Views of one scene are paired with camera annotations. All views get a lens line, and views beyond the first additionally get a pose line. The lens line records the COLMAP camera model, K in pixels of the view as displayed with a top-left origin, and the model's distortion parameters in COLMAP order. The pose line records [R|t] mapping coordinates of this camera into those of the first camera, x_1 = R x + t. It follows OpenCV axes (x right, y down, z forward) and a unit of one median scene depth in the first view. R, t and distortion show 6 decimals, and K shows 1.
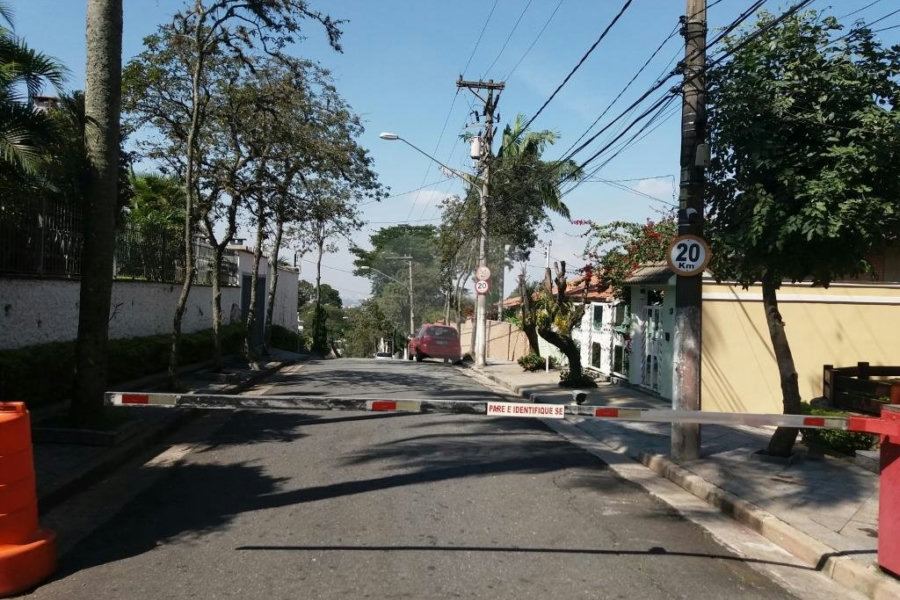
lens RADIAL K [[701.3, 0, 450.2], [0, 701.3, 317.7], [0, 0, 1]] dist [-0.006122, -0.014421]
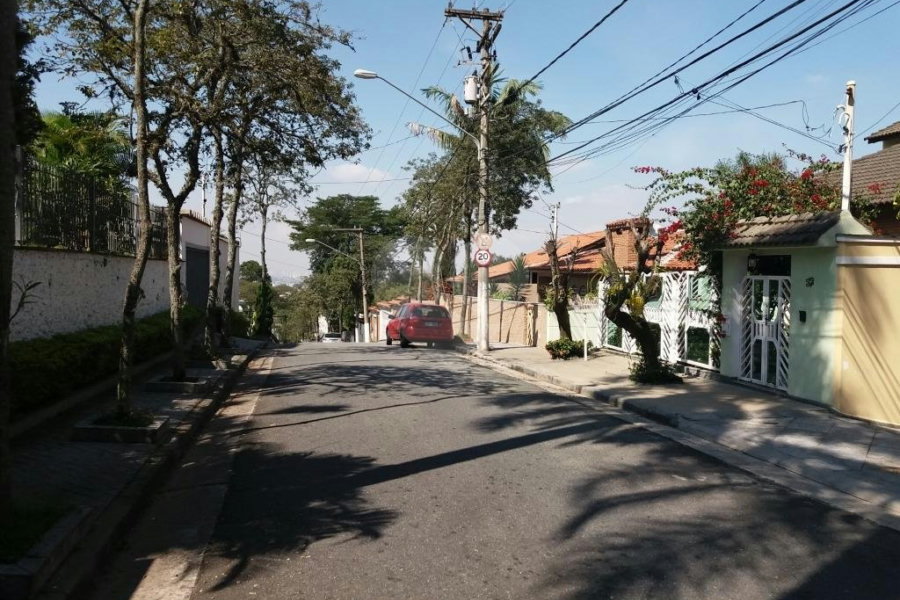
lens RADIAL K [[701.3, 0, 450.2], [0, 701.3, 317.7], [0, 0, 1]] dist [-0.006122, -0.014421]
pose [[0.994398, -0.021338, 0.103528, -0.083484], [0.017654, 0.999182, 0.036373, -0.002949], [-0.104219, -0.034342, 0.993961, 0.173057]]
